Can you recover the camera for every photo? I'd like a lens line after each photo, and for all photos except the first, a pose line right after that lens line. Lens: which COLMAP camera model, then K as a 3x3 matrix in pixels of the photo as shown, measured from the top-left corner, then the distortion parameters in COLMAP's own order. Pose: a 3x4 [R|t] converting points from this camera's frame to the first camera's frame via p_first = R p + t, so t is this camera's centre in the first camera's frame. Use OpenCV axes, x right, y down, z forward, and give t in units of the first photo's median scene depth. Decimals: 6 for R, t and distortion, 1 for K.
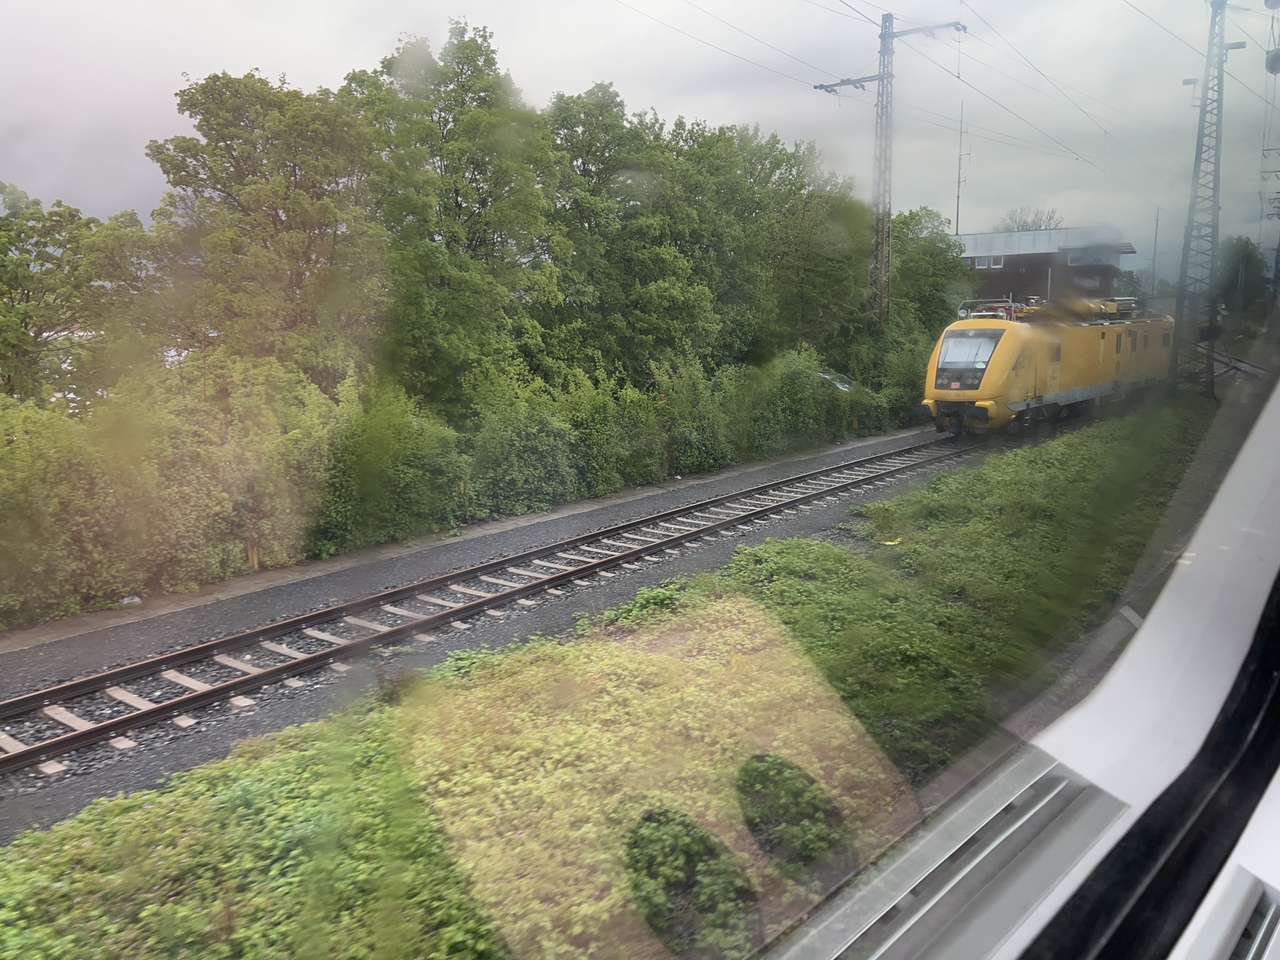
lens RADIAL K [[1078.6, 0, 640.7], [0, 1078.6, 470.3], [0, 0, 1]] dist [0.084619, -0.110994]
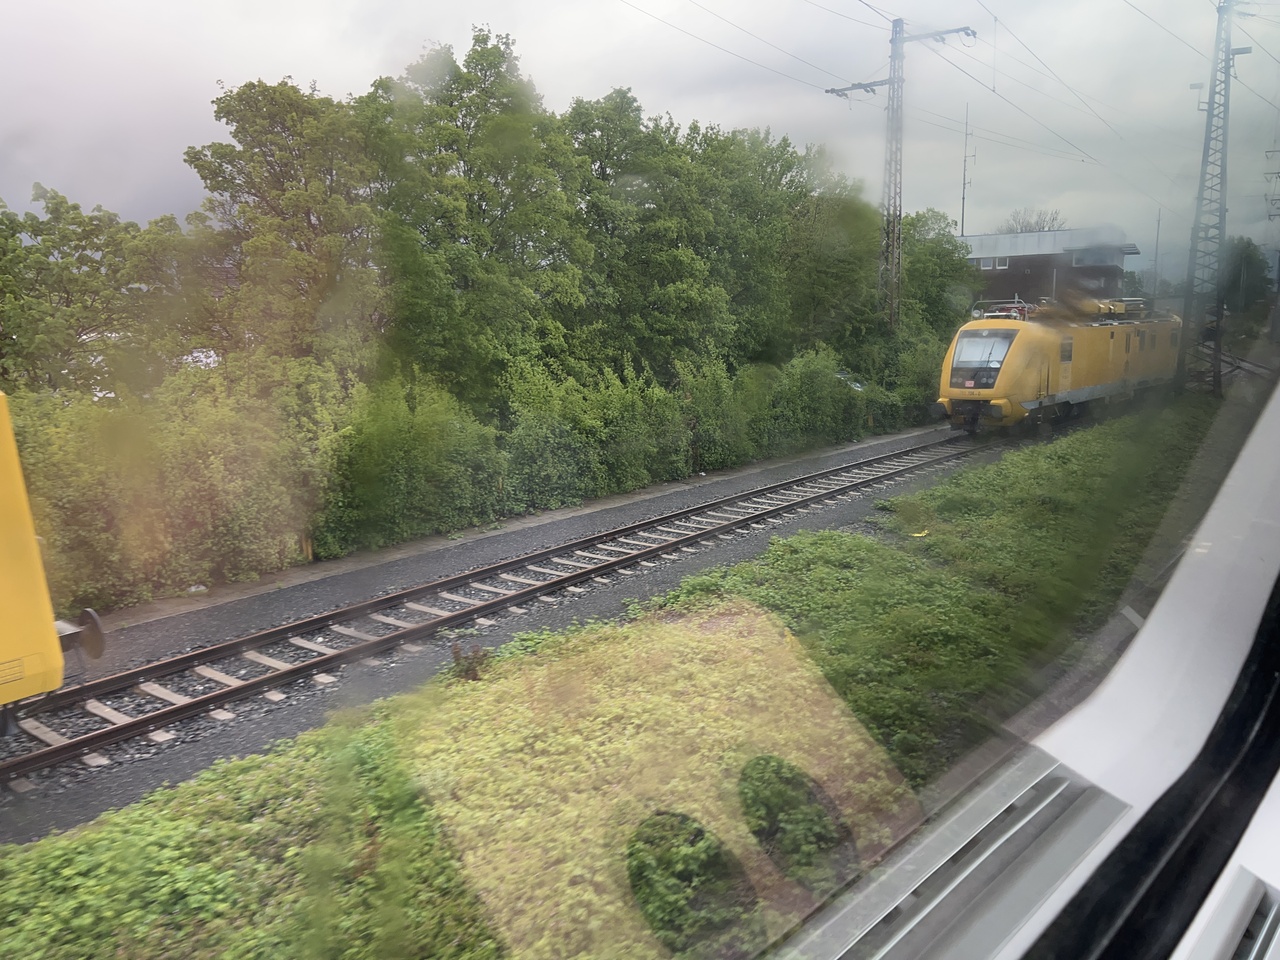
lens RADIAL K [[1078.6, 0, 641.3], [0, 1078.6, 470.0], [0, 0, 1]] dist [0.084619, -0.110994]
pose [[0.999999, -0.001329, -0.000103, -0.016290], [0.001328, 0.999998, -0.001399, 0.002942], [0.000105, 0.001399, 0.999999, -0.018862]]
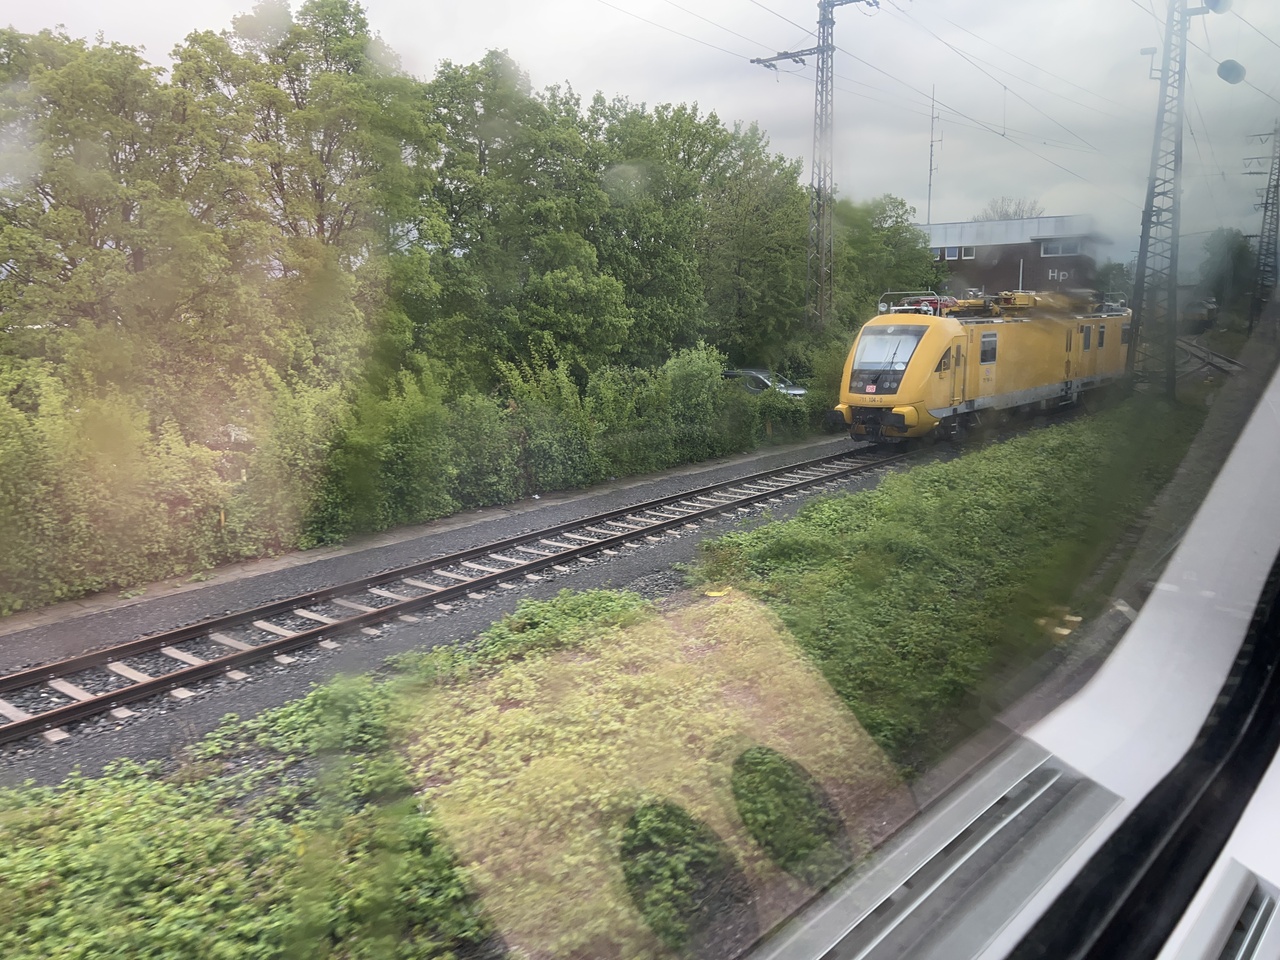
lens RADIAL K [[1078.6, 0, 639.7], [0, 1078.6, 469.7], [0, 0, 1]] dist [0.084619, -0.110994]
pose [[0.999997, 0.001242, 0.002032, 0.081397], [-0.001255, 0.999978, 0.006576, -0.014724], [-0.002024, -0.006579, 0.999976, 0.095376]]
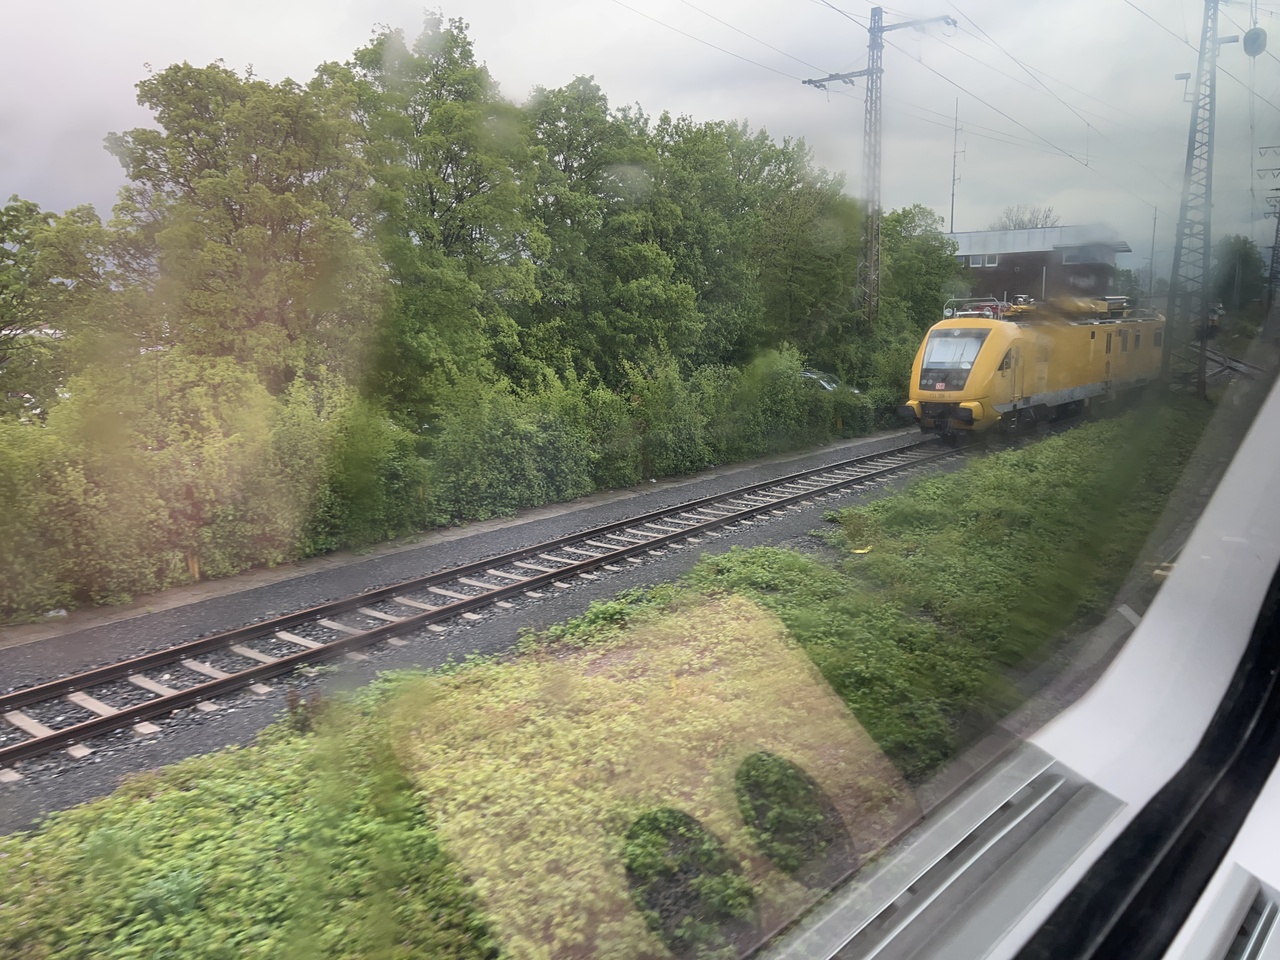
lens RADIAL K [[1078.6, 0, 644.6], [0, 1078.6, 473.2], [0, 0, 1]] dist [0.084619, -0.110994]
pose [[0.999991, 0.001056, 0.004166, 0.016243], [-0.001073, 0.999991, 0.004136, -0.002905], [-0.004162, -0.004141, 0.999983, 0.019088]]
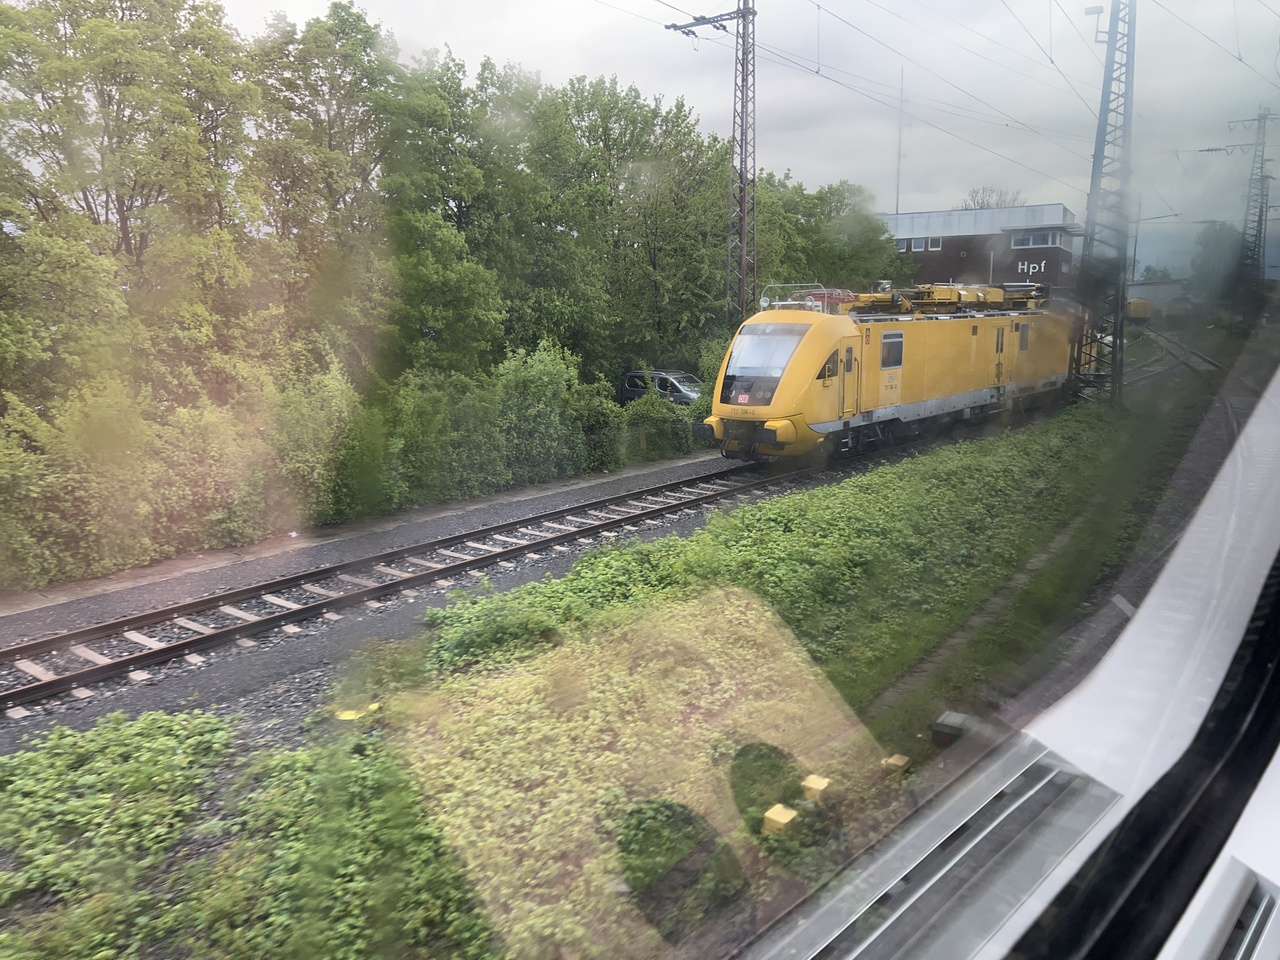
lens RADIAL K [[1078.6, 0, 636.8], [0, 1078.6, 459.5], [0, 0, 1]] dist [0.084619, -0.110994]
pose [[0.999977, 0.006620, -0.001581, 0.178969], [-0.006613, 0.999968, 0.004479, -0.032194], [0.001610, -0.004468, 0.999989, 0.211216]]
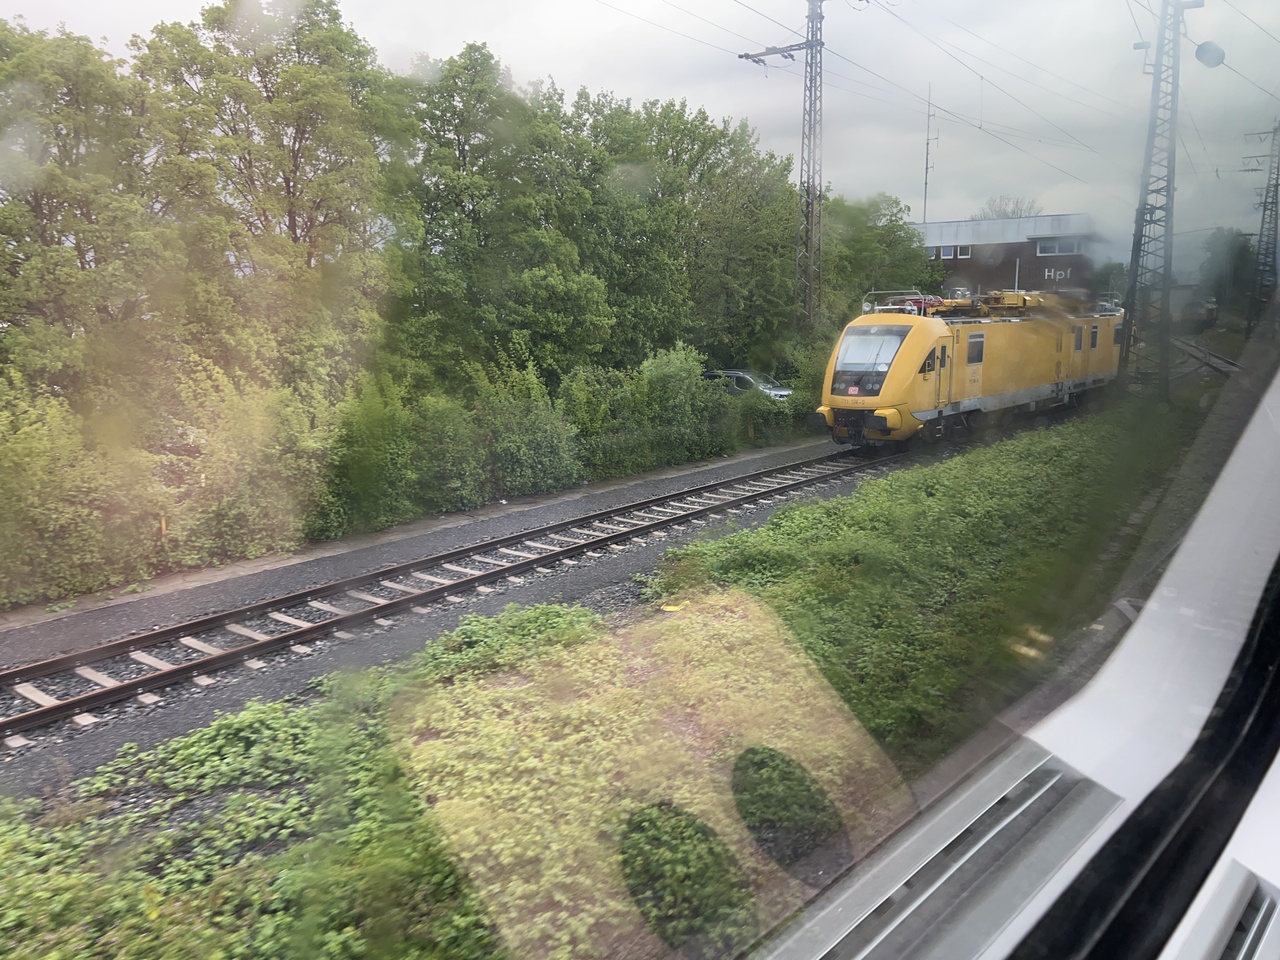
lens RADIAL K [[1078.6, 0, 637.9], [0, 1078.6, 466.4], [0, 0, 1]] dist [0.084619, -0.110994]
pose [[0.999995, 0.003218, -0.000331, 0.097691], [-0.003216, 0.999984, 0.004728, -0.017688], [0.000346, -0.004726, 0.999989, 0.114549]]
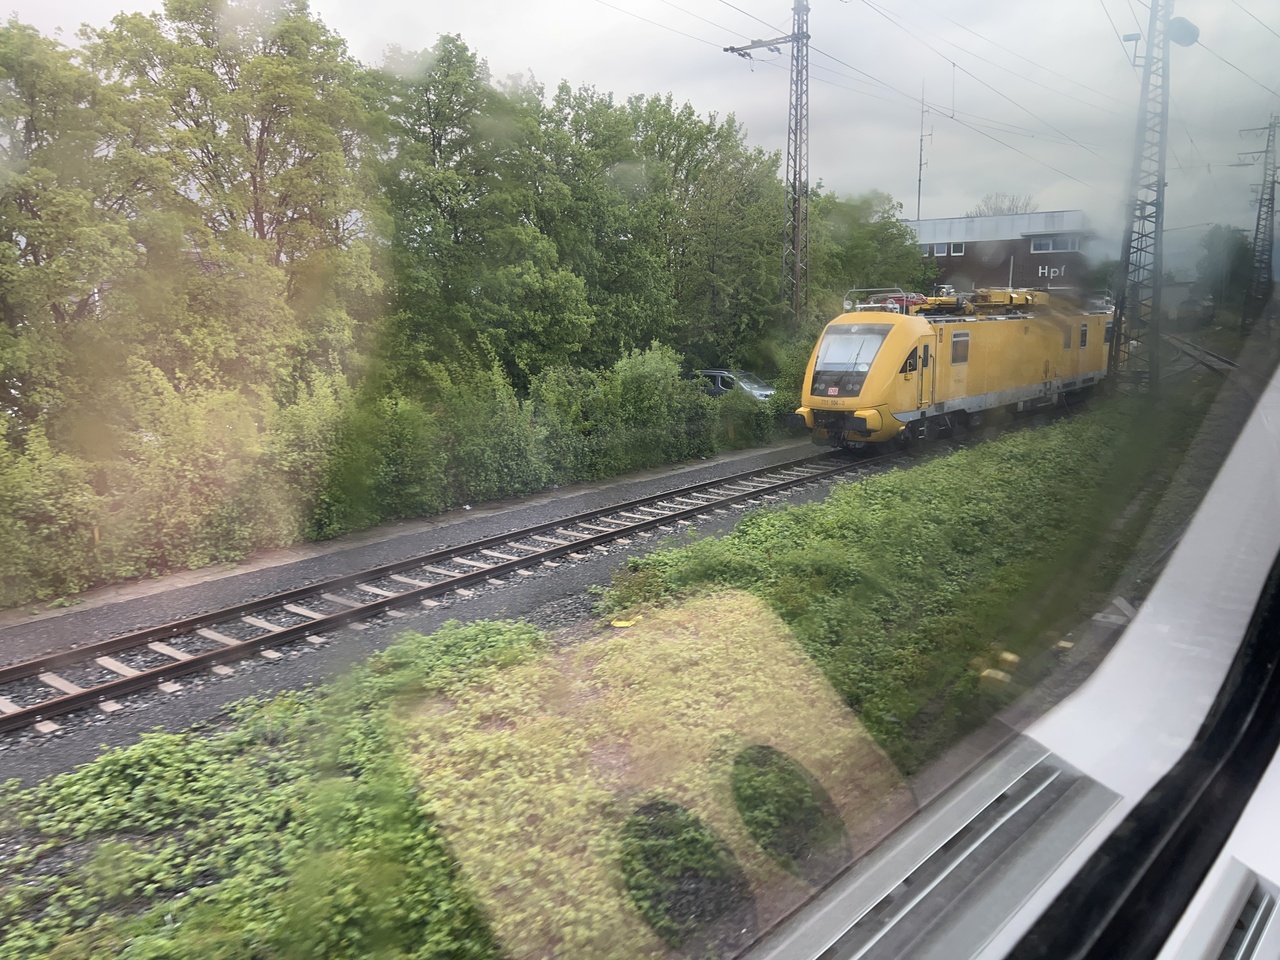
lens RADIAL K [[1078.6, 0, 639.0], [0, 1078.6, 467.8], [0, 0, 1]] dist [0.084619, -0.110994]
pose [[0.999998, 0.001888, 0.001185, 0.113867], [-0.001897, 0.999971, 0.007443, -0.020508], [-0.001171, -0.007445, 0.999972, 0.134067]]
